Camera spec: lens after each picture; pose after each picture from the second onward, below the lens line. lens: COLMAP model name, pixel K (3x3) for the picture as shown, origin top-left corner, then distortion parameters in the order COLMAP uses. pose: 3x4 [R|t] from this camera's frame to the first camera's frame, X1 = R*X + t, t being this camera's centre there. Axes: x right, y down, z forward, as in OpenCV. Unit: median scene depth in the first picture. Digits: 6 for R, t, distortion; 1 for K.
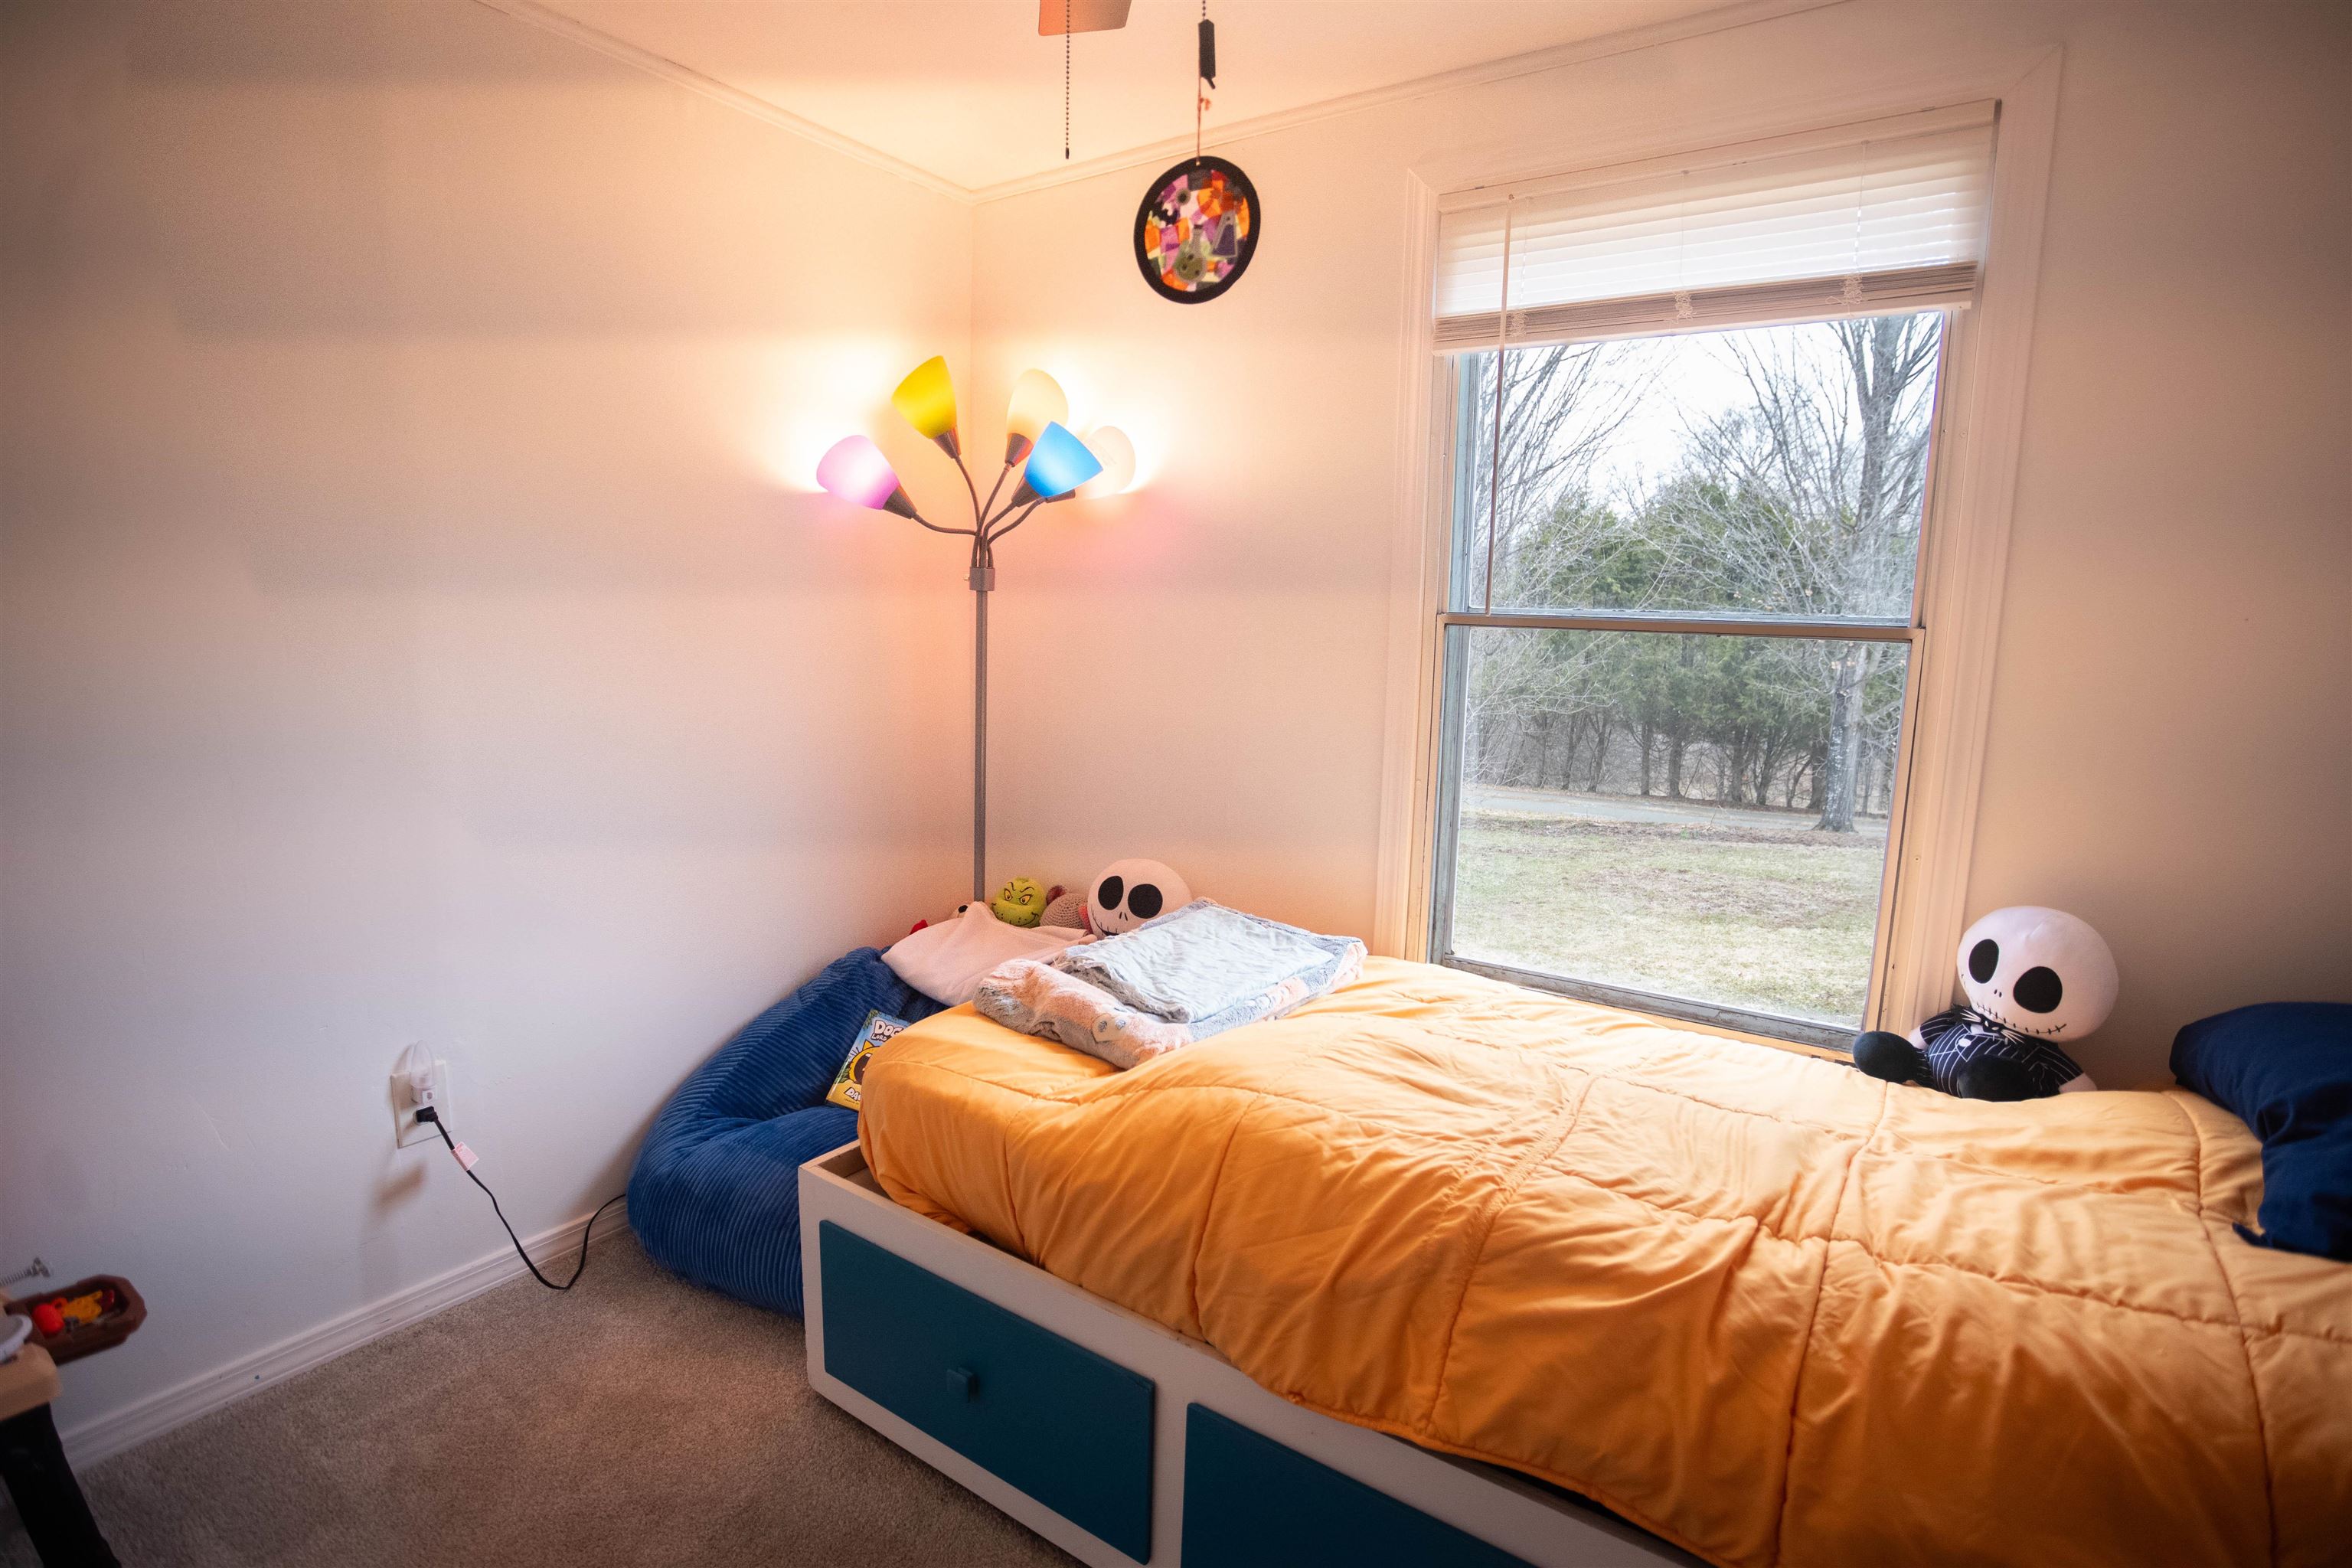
lens RADIAL K [[1153.7, 0, 1171.6], [0, 1153.7, 786.2], [0, 0, 1]] dist [-0.028322, 0.009685]
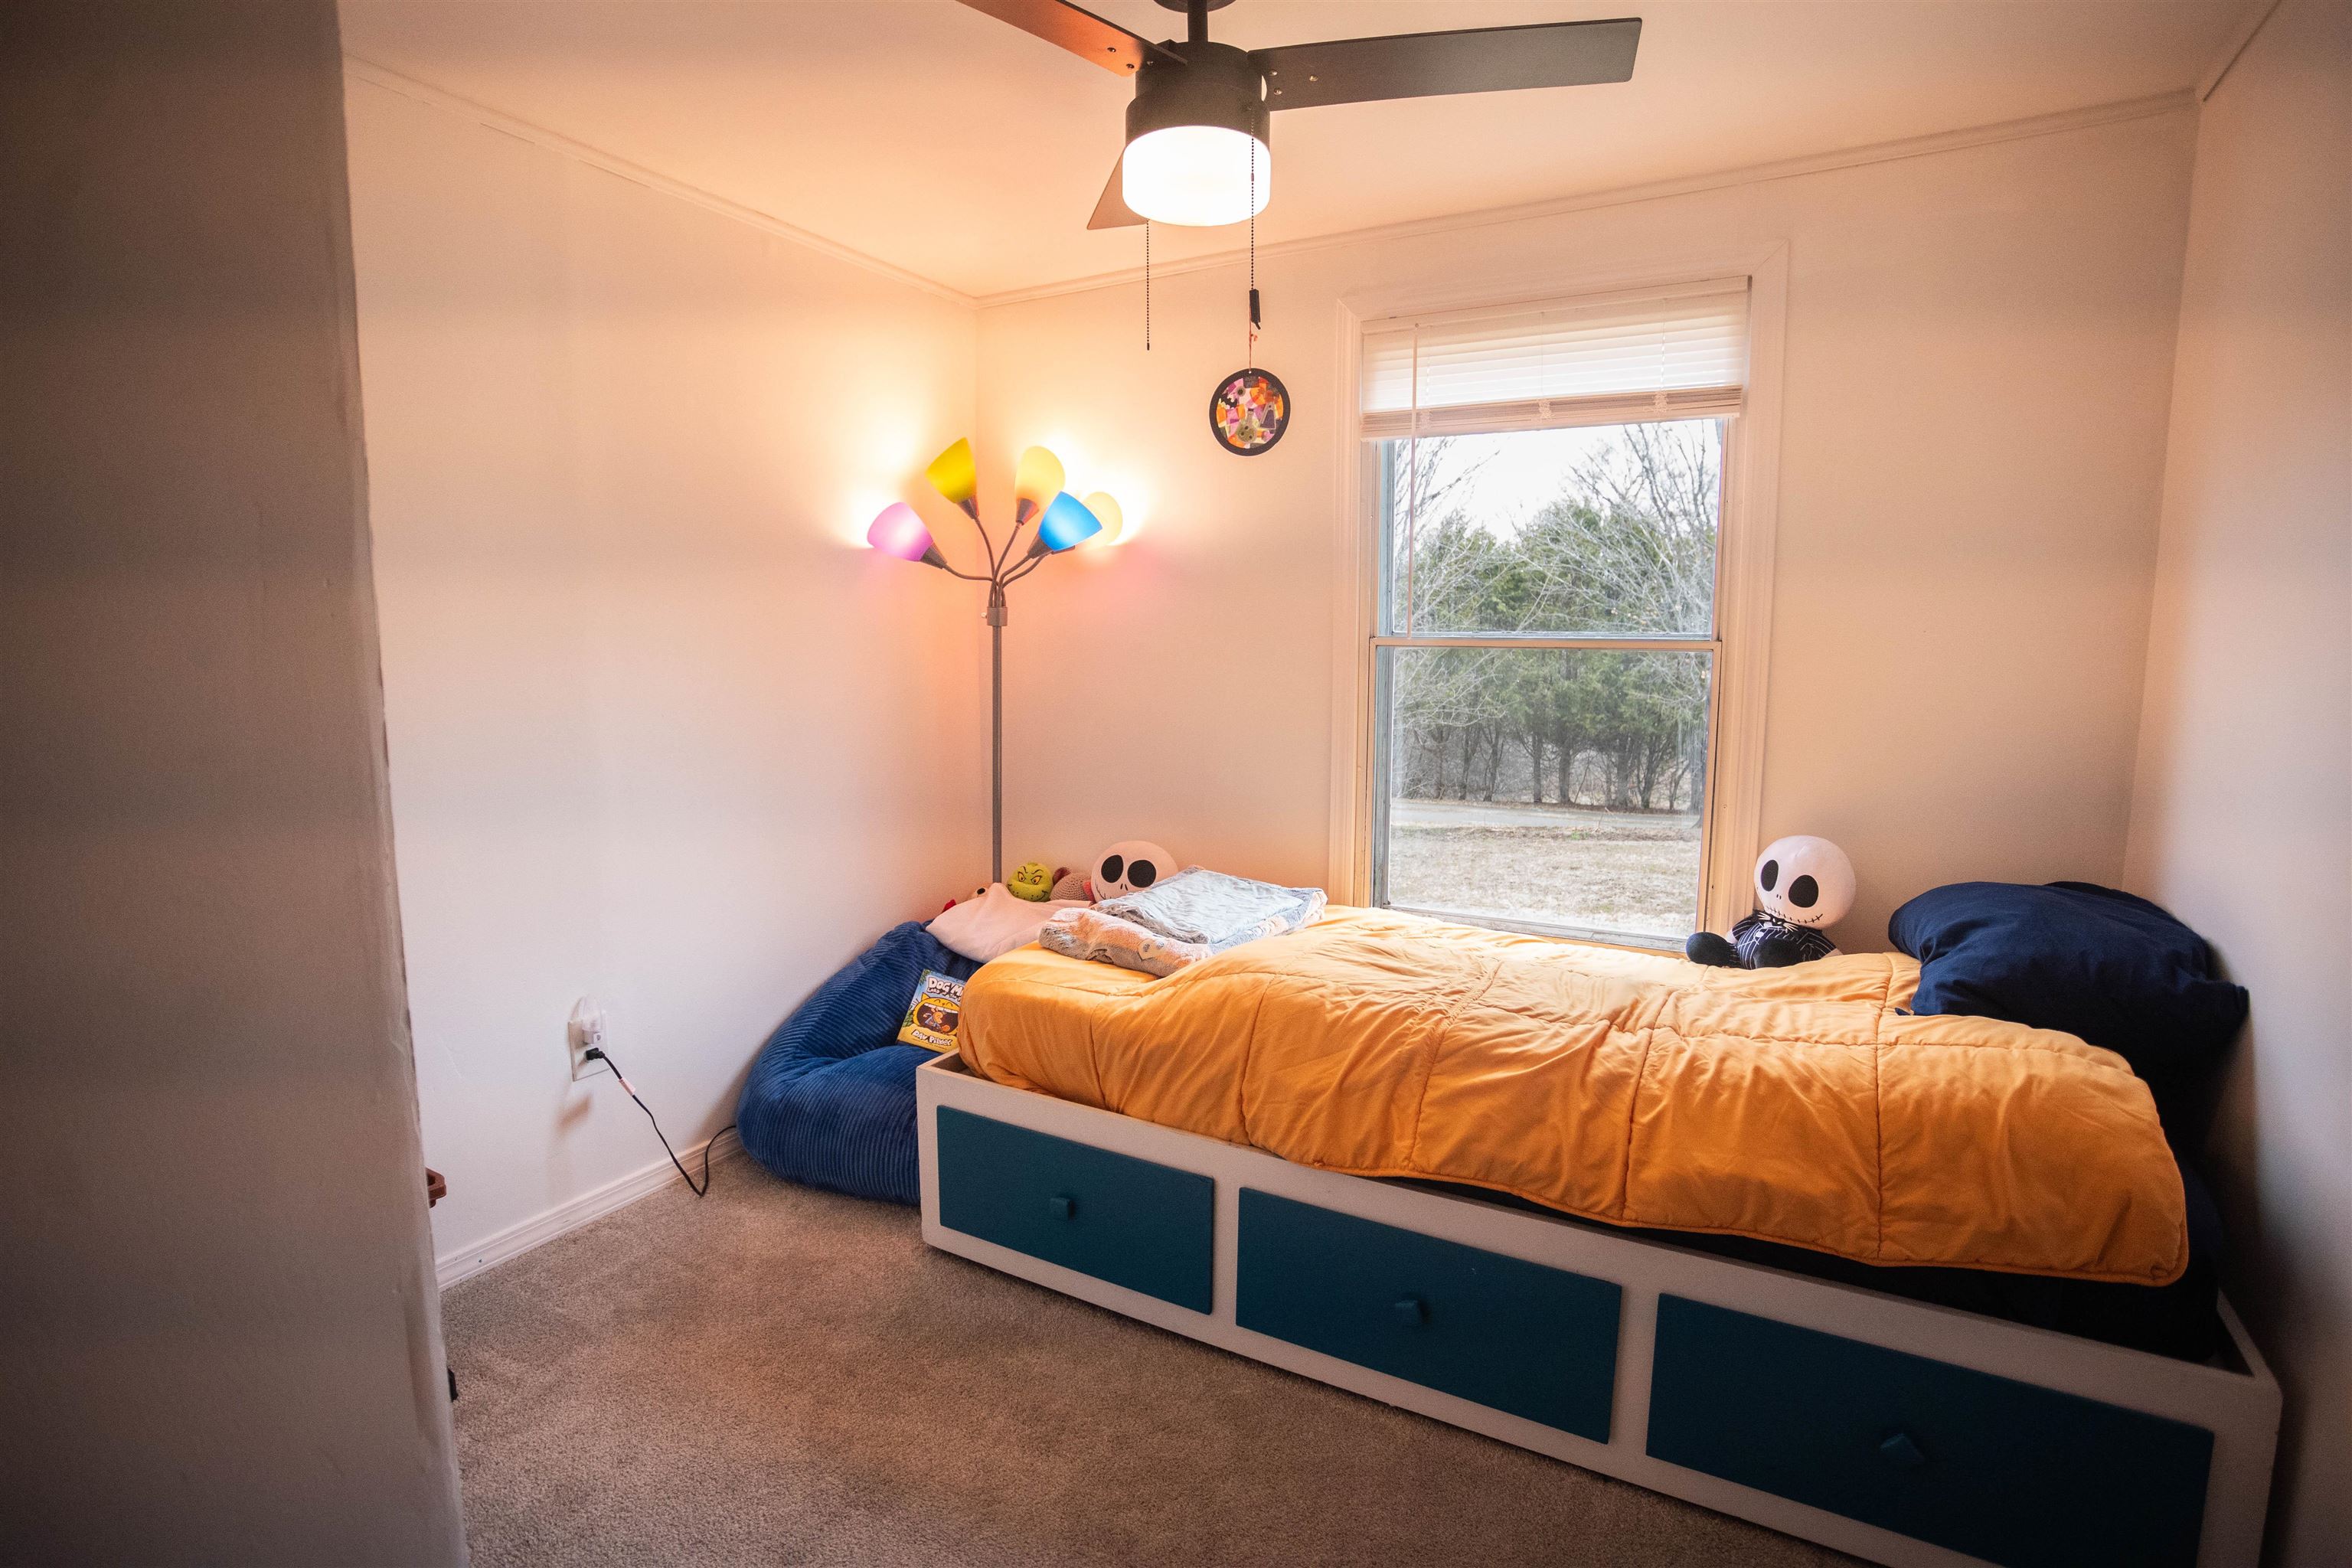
lens RADIAL K [[1153.7, 0, 1168.7], [0, 1153.7, 779.4], [0, 0, 1]] dist [-0.028322, 0.009685]
pose [[0.996238, -0.030184, 0.081237, -0.123512], [0.032319, 0.999163, -0.025093, 0.041042], [-0.080412, 0.027624, 0.996379, -0.315281]]
